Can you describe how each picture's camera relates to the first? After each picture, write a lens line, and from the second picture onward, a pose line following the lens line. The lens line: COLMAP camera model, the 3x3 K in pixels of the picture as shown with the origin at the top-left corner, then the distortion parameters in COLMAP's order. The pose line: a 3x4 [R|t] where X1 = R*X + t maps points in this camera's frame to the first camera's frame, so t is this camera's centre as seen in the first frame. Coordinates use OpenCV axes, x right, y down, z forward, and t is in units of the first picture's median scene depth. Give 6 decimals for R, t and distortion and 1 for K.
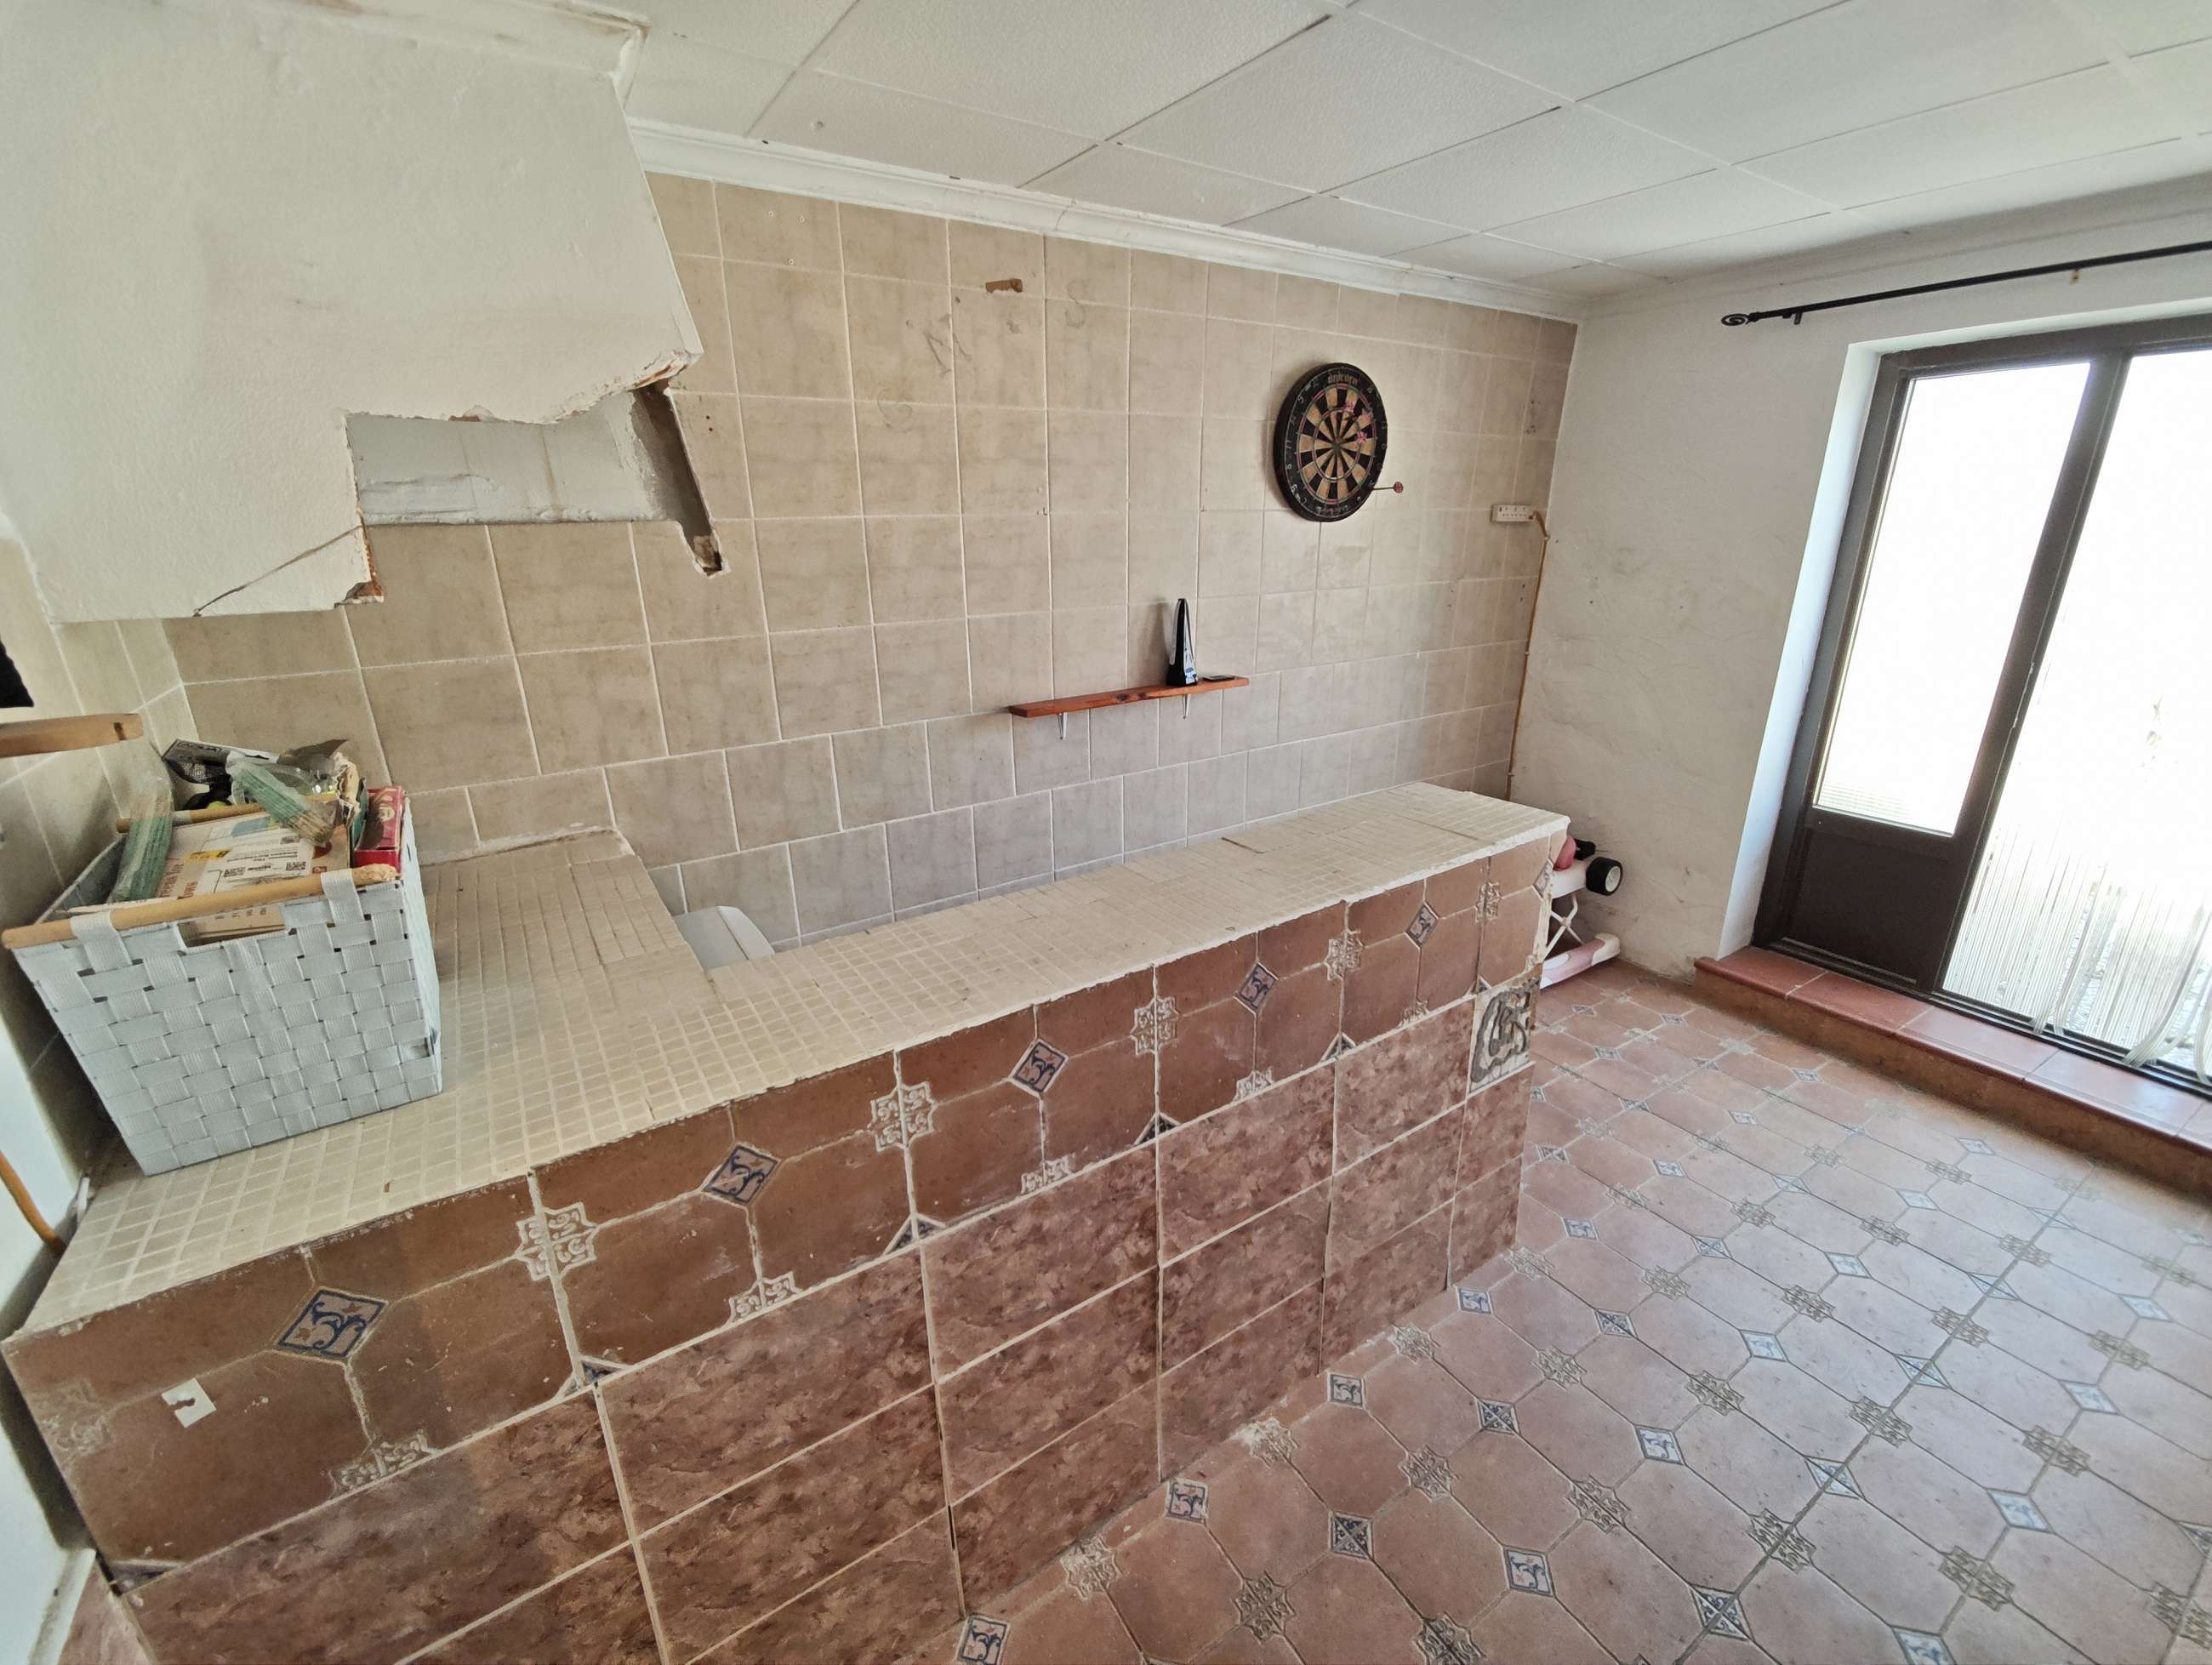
lens RADIAL K [[924.8, 0, 1098.0], [0, 924.8, 823.0], [0, 0, 1]] dist [-0.013270, 0.006503]
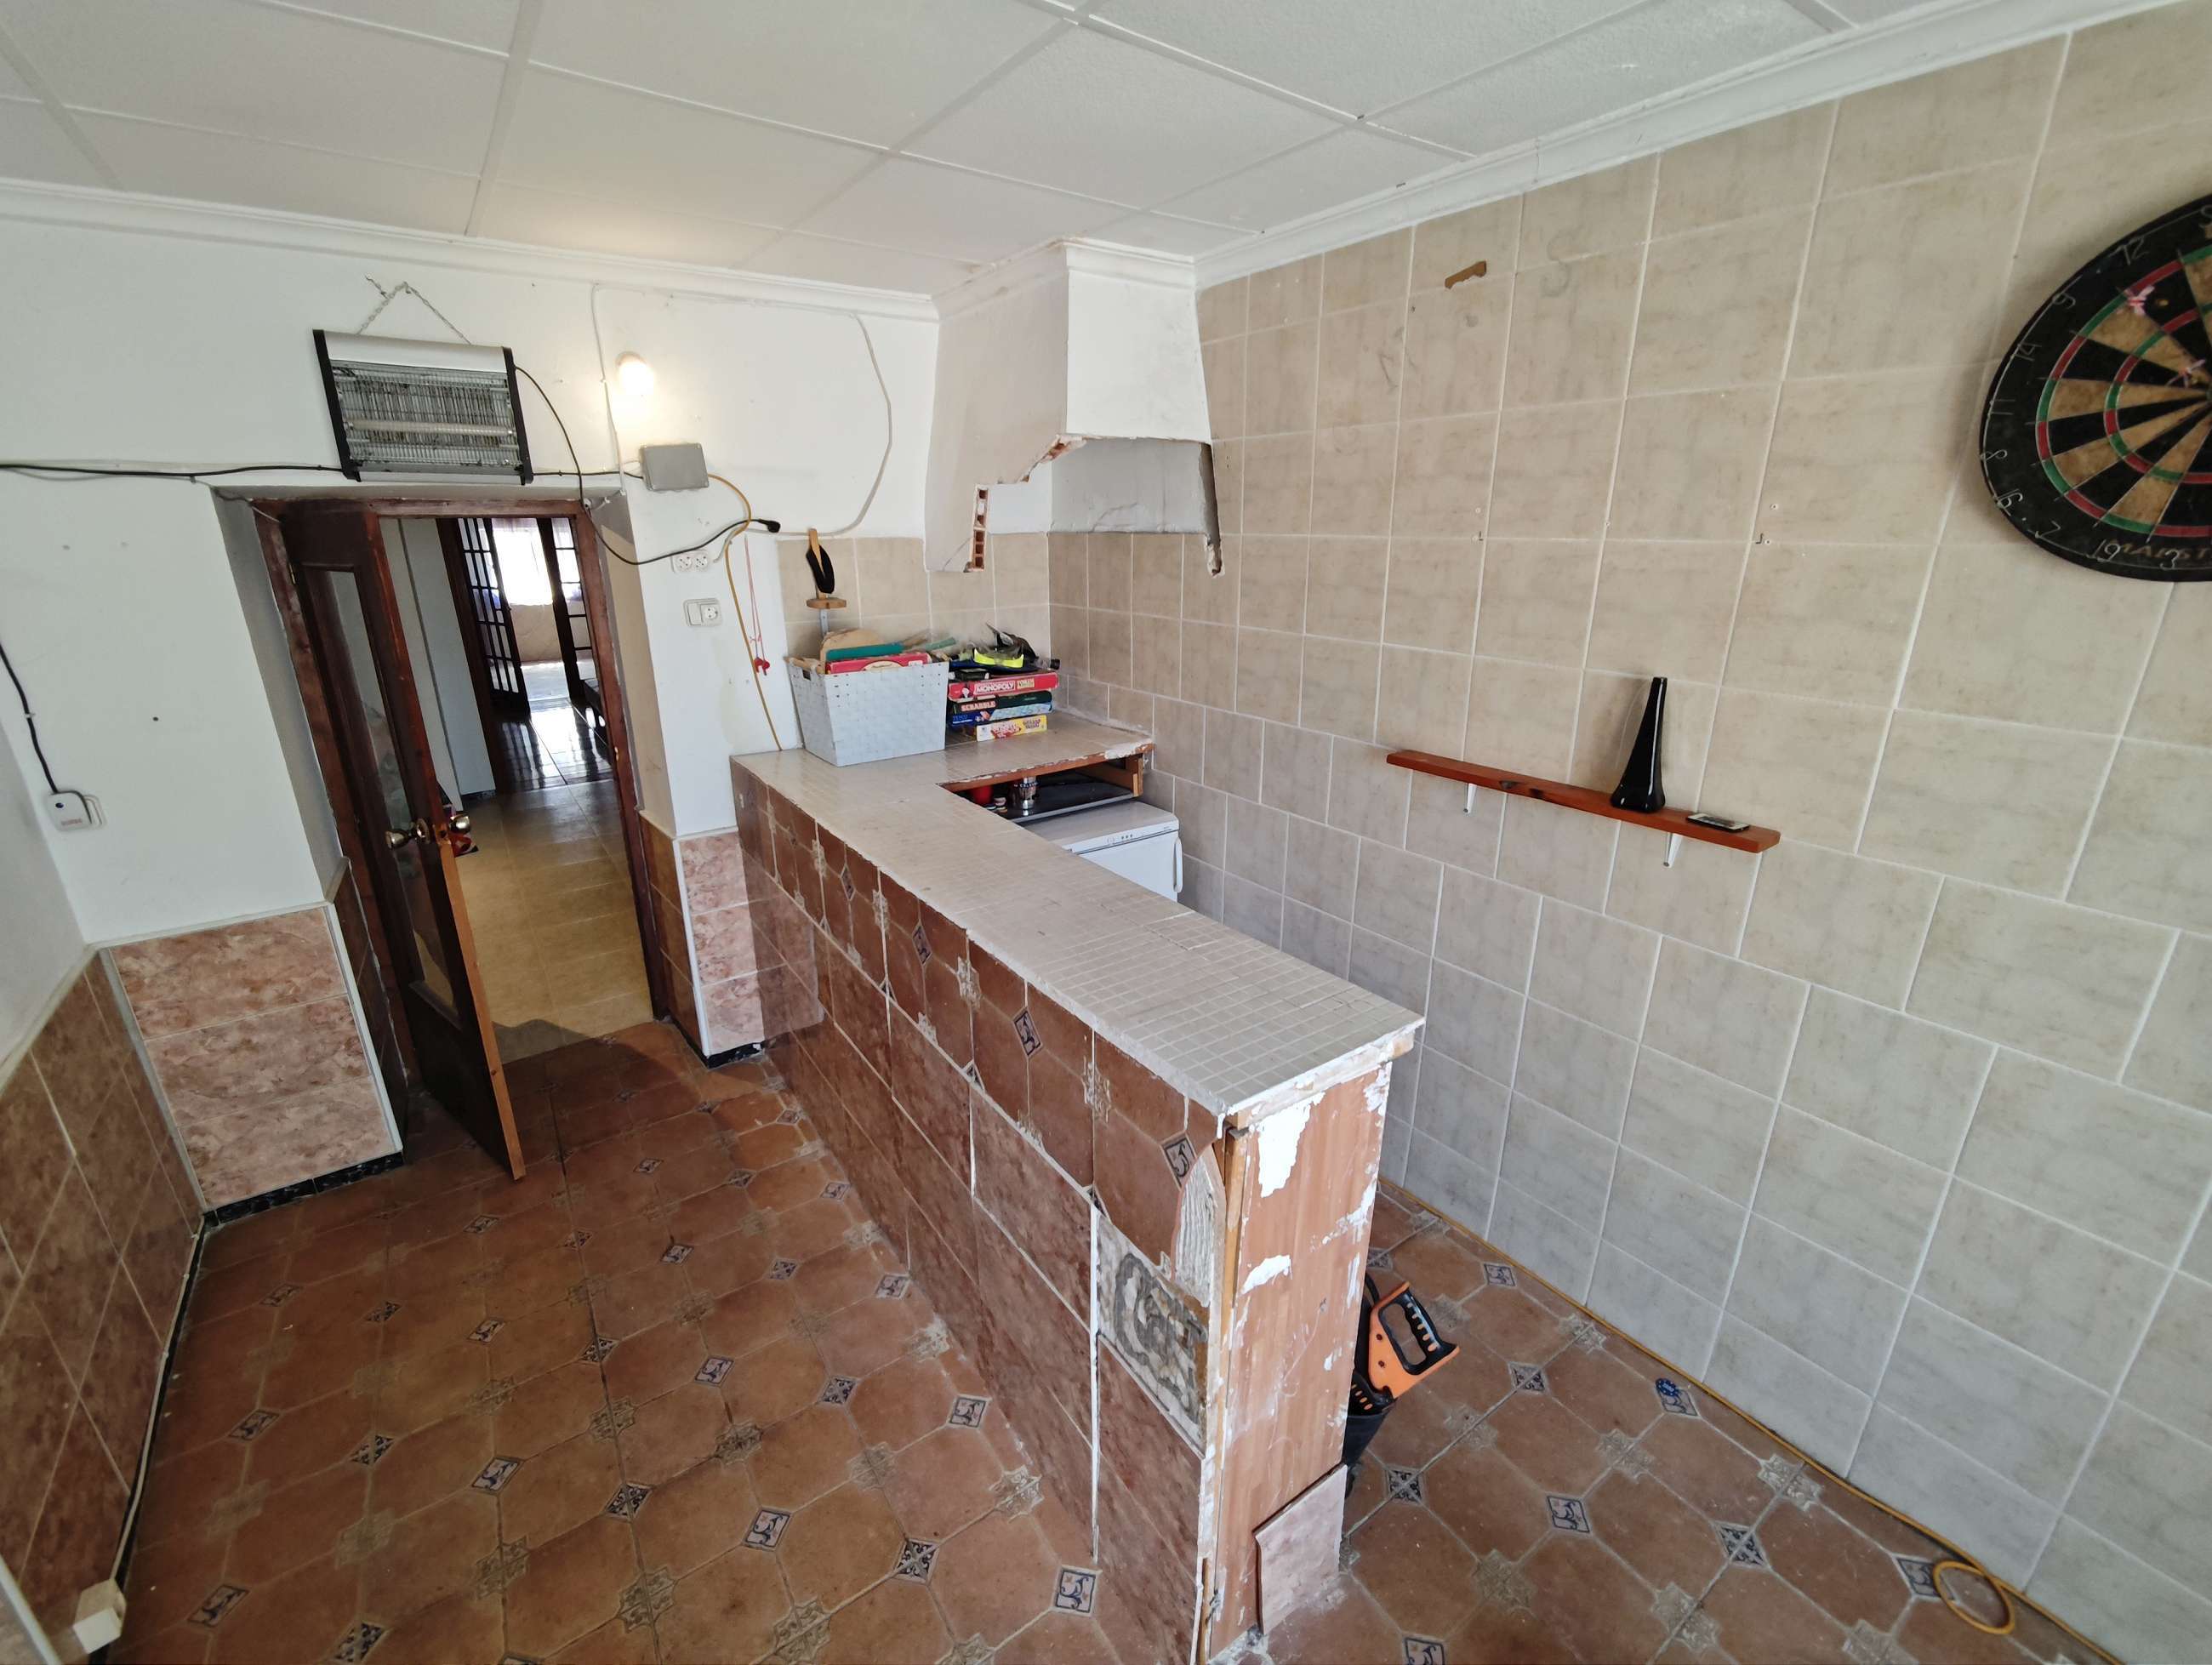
lens RADIAL K [[924.8, 0, 1098.0], [0, 924.8, 823.0], [0, 0, 1]] dist [-0.013270, 0.006503]
pose [[0.031458, 0.330623, -0.943239, 0.842278], [-0.307045, 0.901270, 0.305672, -0.269093], [0.951175, 0.280000, 0.129868, 0.680847]]
